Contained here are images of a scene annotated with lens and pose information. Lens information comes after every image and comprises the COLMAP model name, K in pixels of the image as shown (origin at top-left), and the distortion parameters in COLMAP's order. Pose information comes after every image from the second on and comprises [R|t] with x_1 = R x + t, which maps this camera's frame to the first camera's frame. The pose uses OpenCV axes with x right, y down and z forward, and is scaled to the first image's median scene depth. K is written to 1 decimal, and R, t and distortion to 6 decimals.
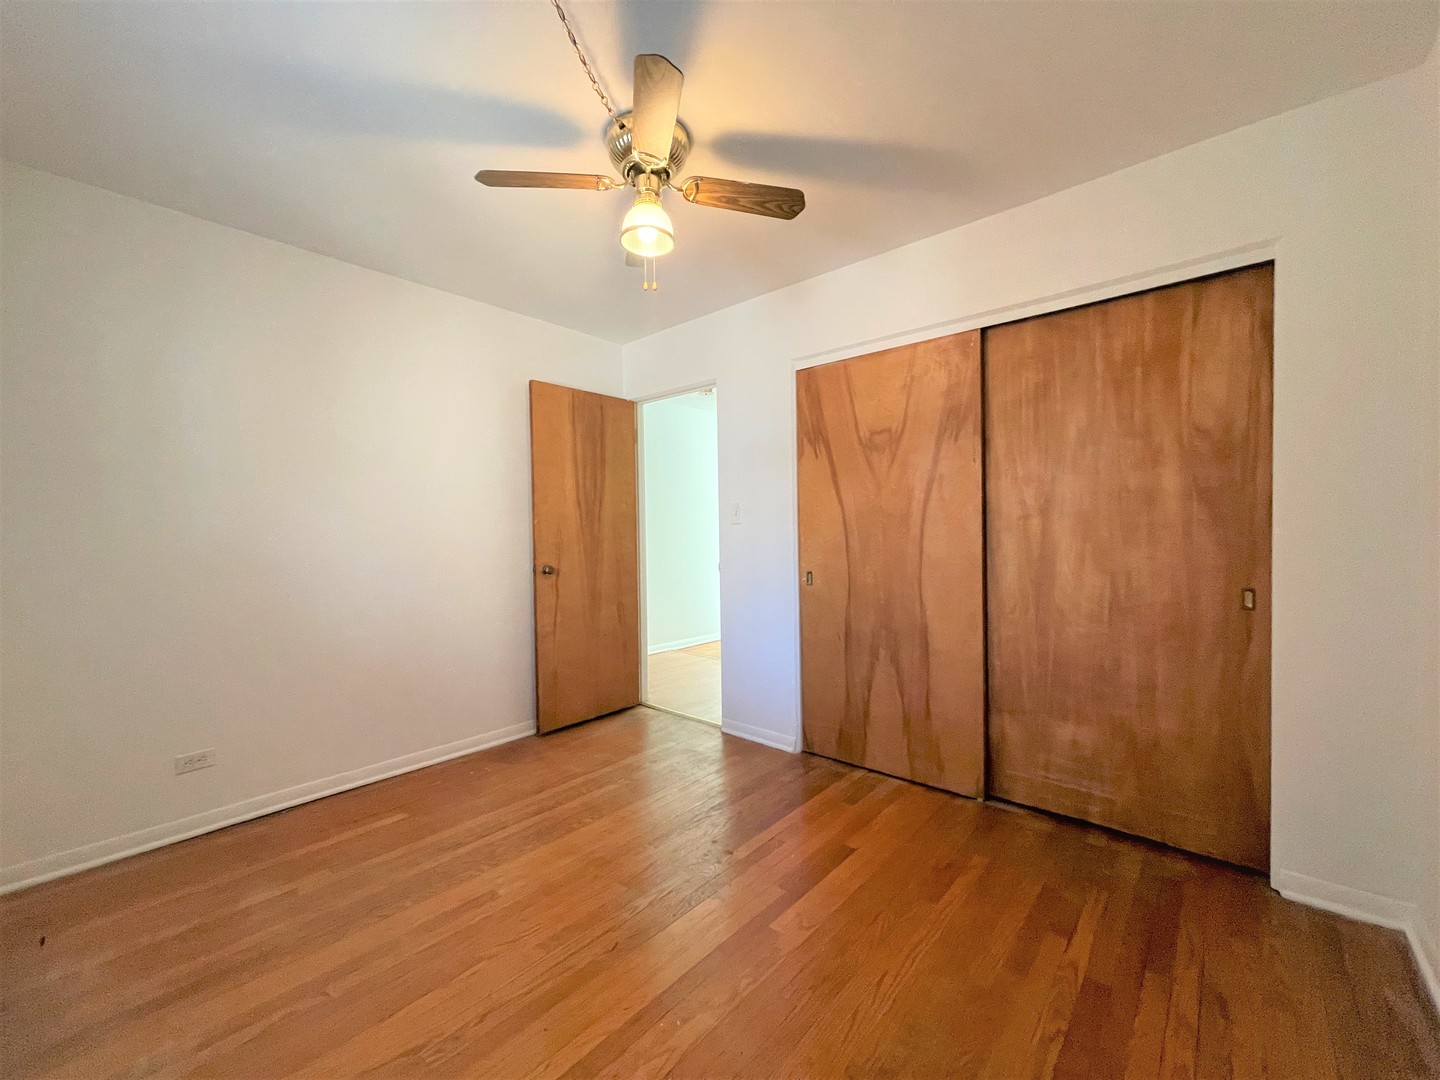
lens RADIAL K [[581.0, 0, 719.1], [0, 581.0, 543.9], [0, 0, 1]] dist [-0.000813, 0.000075]
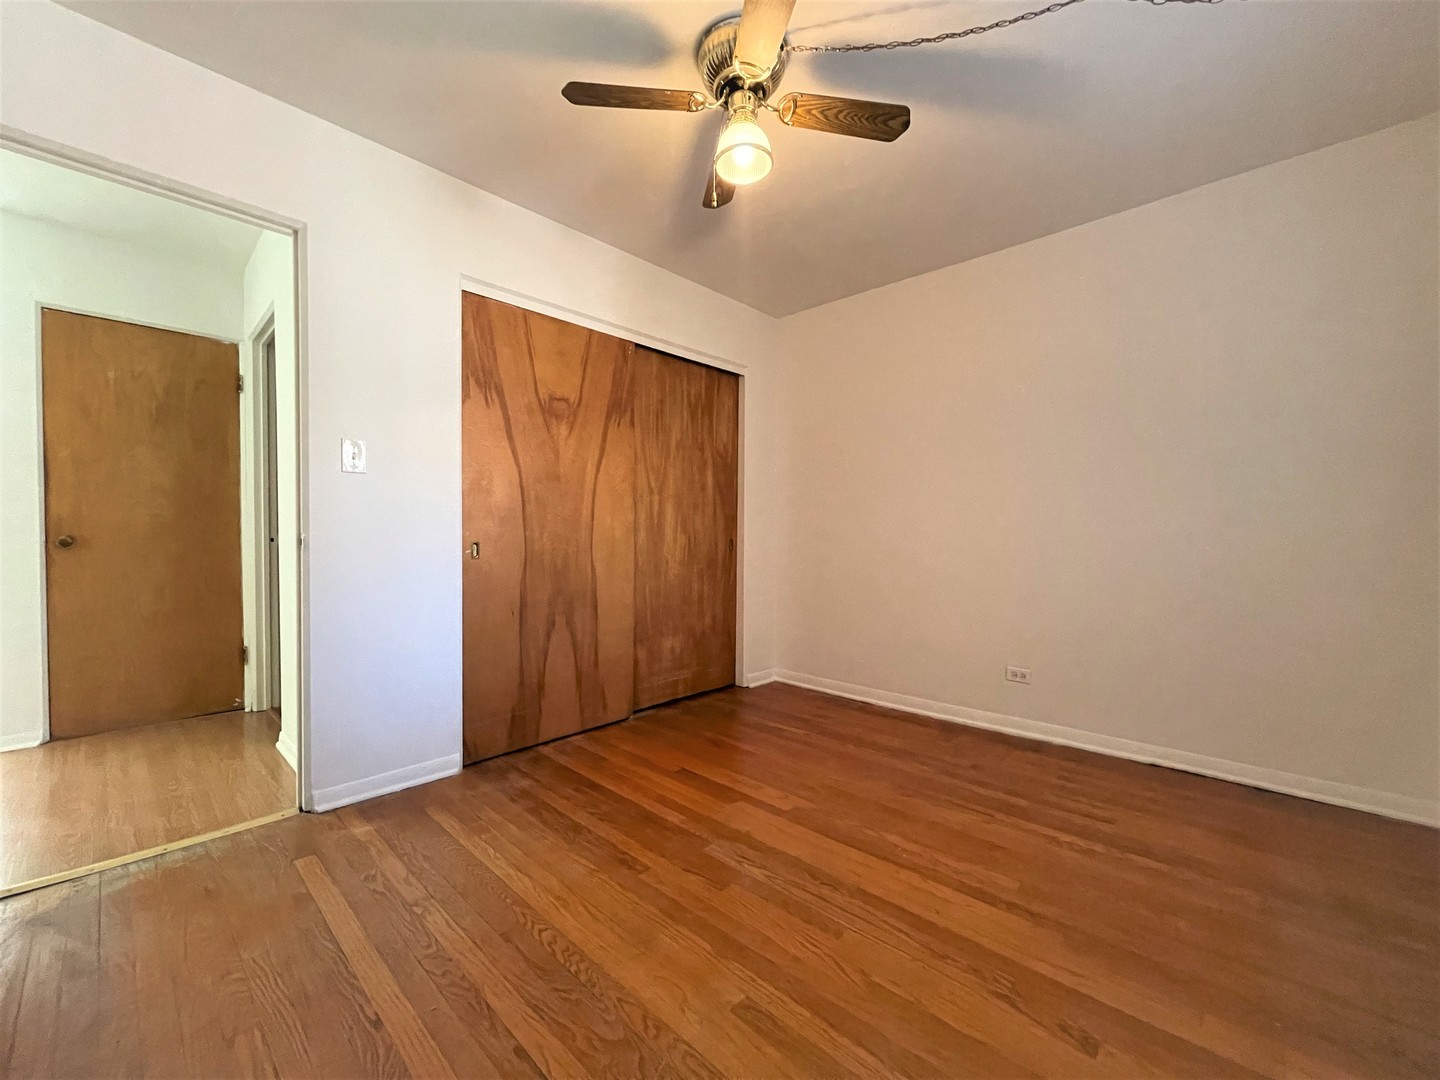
lens RADIAL K [[581.0, 0, 719.1], [0, 581.0, 543.9], [0, 0, 1]] dist [-0.000813, 0.000075]
pose [[0.032312, -0.004853, 0.999466, -0.852377], [0.016082, 0.999861, 0.004335, 0.069076], [-0.999348, 0.015934, 0.032386, 0.817801]]
